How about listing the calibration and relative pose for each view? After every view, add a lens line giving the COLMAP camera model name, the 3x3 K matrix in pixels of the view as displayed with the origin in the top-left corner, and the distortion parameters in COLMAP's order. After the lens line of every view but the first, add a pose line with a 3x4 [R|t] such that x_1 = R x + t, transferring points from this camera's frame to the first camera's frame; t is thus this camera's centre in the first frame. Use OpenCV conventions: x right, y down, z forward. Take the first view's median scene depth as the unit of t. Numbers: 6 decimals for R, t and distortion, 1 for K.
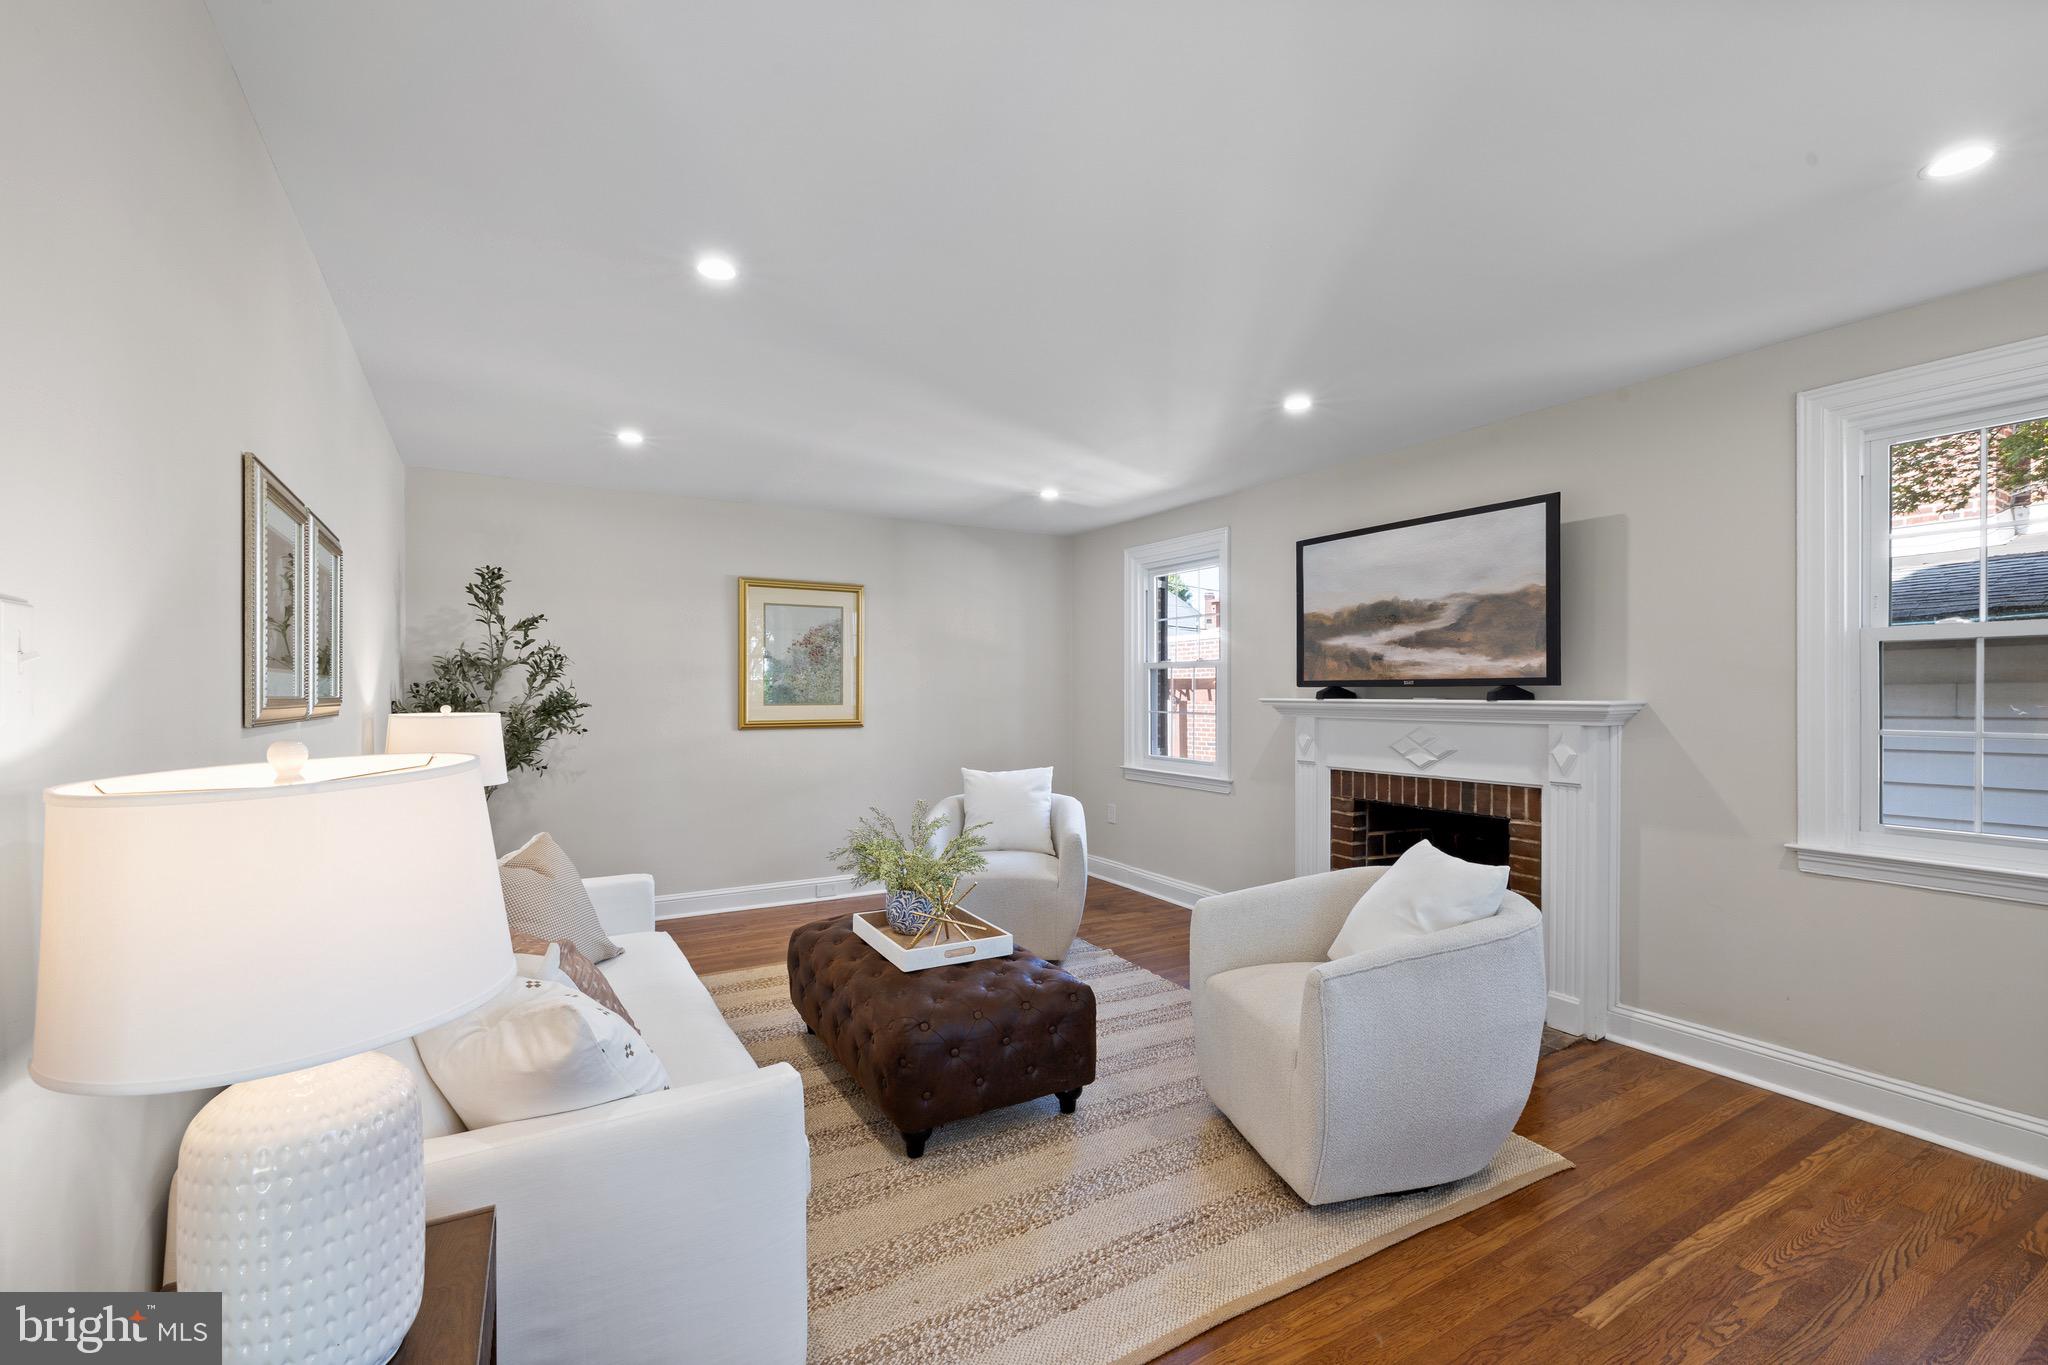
lens RADIAL K [[874.4, 0, 1023.7], [0, 874.4, 677.6], [0, 0, 1]] dist [-0.001268, 0.000163]
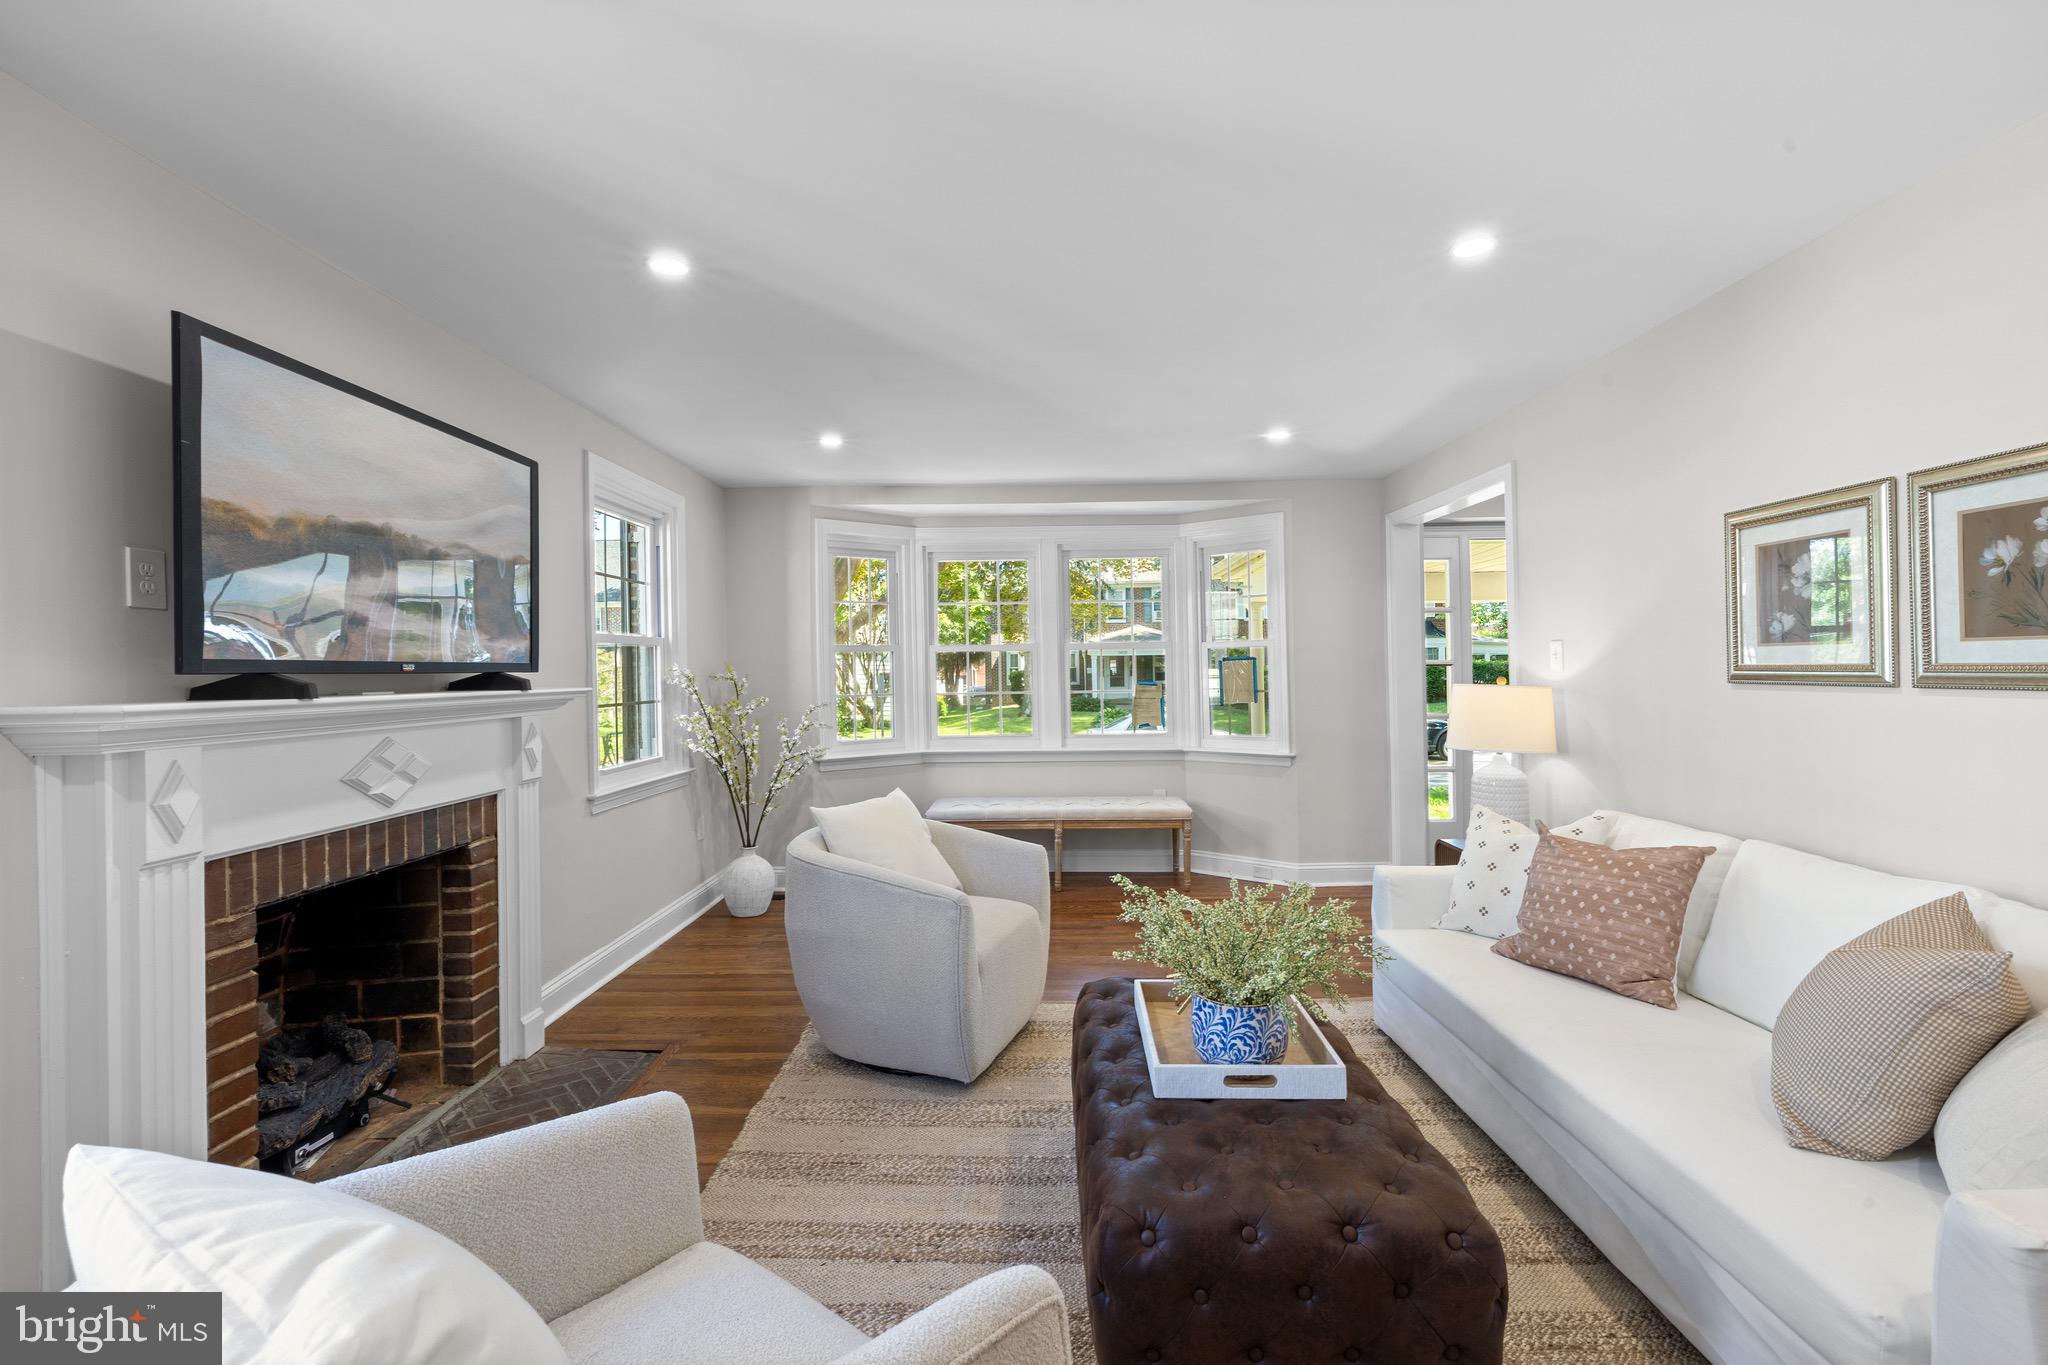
lens RADIAL K [[874.4, 0, 1023.7], [0, 874.4, 677.6], [0, 0, 1]] dist [-0.001268, 0.000163]
pose [[-0.852978, 0.015337, 0.521722, -0.257336], [0.012994, 0.999882, -0.008149, 0.023992], [-0.521786, -0.000171, -0.853077, 1.301230]]
